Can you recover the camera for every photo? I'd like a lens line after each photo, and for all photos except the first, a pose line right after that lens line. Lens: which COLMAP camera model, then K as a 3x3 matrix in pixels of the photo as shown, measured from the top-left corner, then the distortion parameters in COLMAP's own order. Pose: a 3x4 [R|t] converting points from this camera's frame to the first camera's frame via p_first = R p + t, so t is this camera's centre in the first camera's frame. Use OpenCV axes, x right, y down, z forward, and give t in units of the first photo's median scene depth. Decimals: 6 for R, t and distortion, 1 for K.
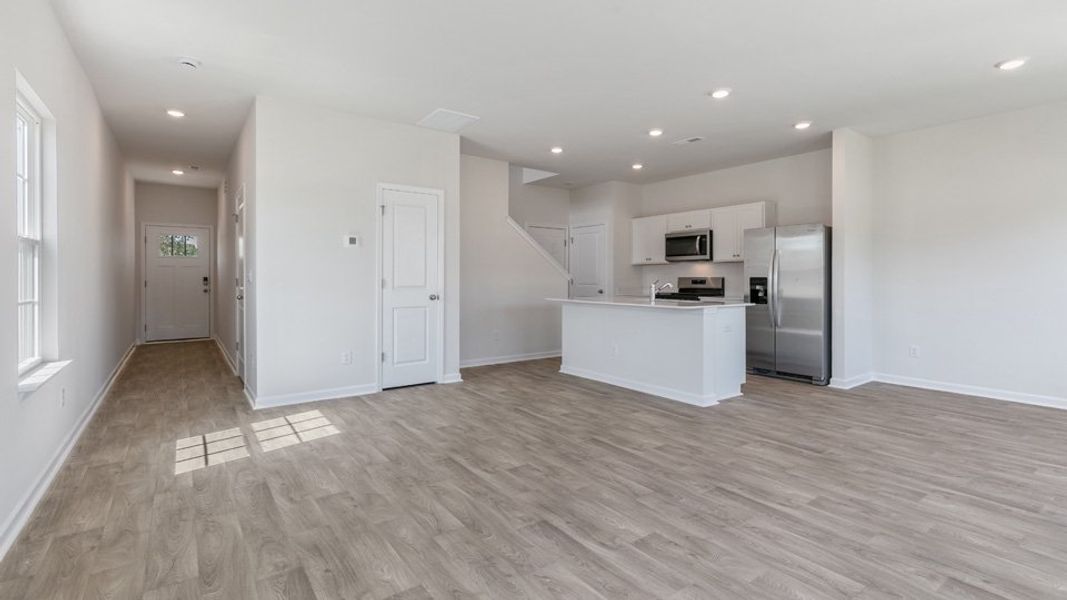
lens RADIAL K [[482.3, 0, 534.0], [0, 482.3, 286.3], [0, 0, 1]] dist [0.003090, 0.000210]
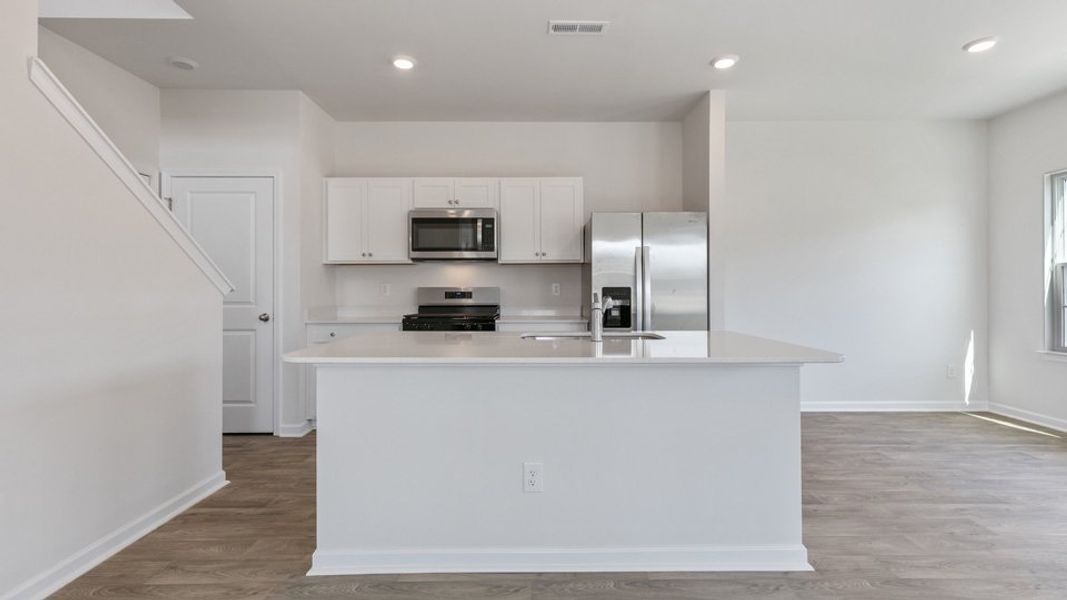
lens RADIAL K [[482.3, 0, 534.0], [0, 482.3, 286.3], [0, 0, 1]] dist [0.003090, 0.000210]
pose [[0.584665, 0.012991, 0.811171, -0.106710], [0.014875, 0.999532, -0.026729, -0.003274], [-0.811138, 0.027694, 0.584199, 0.600267]]
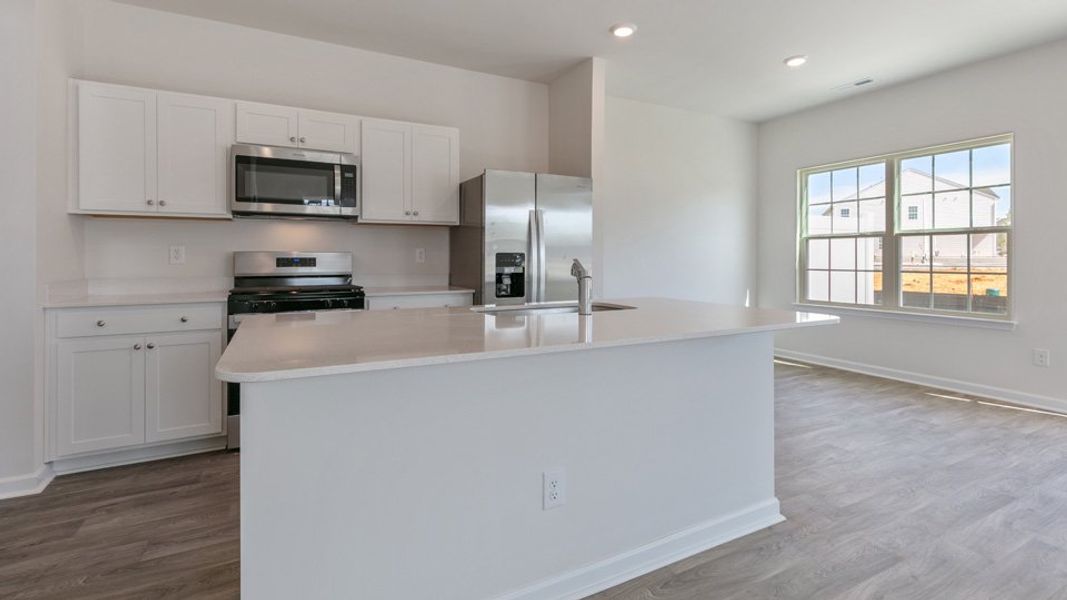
lens RADIAL K [[490.7, 0, 534.7], [0, 490.7, 254.2], [0, 0, 1]] dist [0.004329, -0.000216]
pose [[0.142572, 0.013237, 0.989696, -0.107649], [0.018872, 0.999692, -0.016089, -0.005509], [-0.989605, 0.020972, 0.142278, 0.746749]]
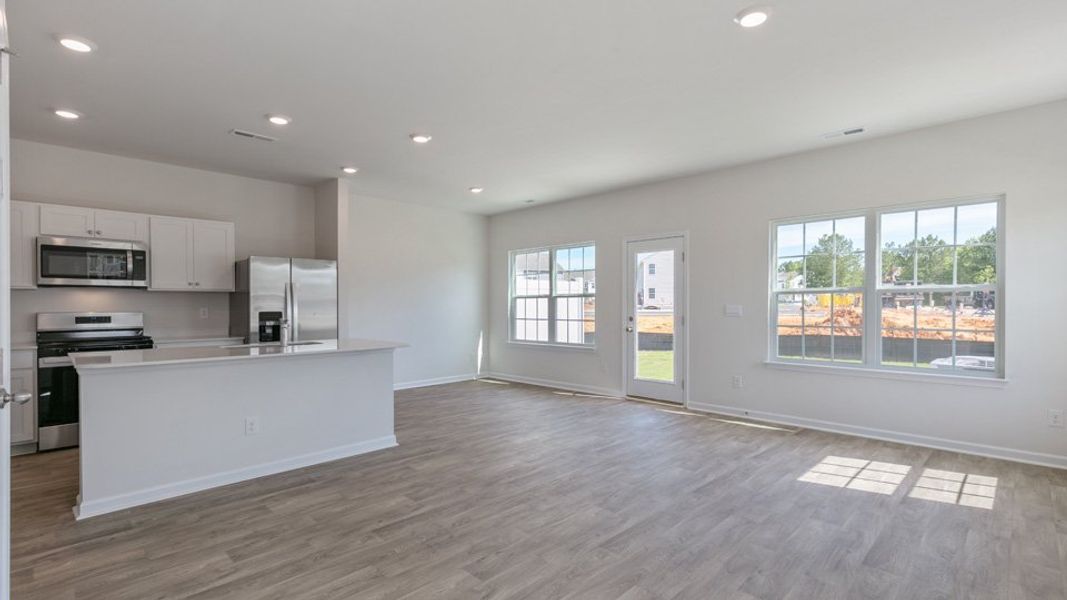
lens RADIAL K [[489.9, 0, 539.9], [0, 489.9, 306.4], [0, 0, 1]] dist [0.003345, 0.000725]
pose [[-0.167133, 0.005323, 0.985920, -0.425430], [0.026237, 0.999655, -0.000949, -0.012261], [-0.985585, 0.025709, -0.167215, 0.560070]]
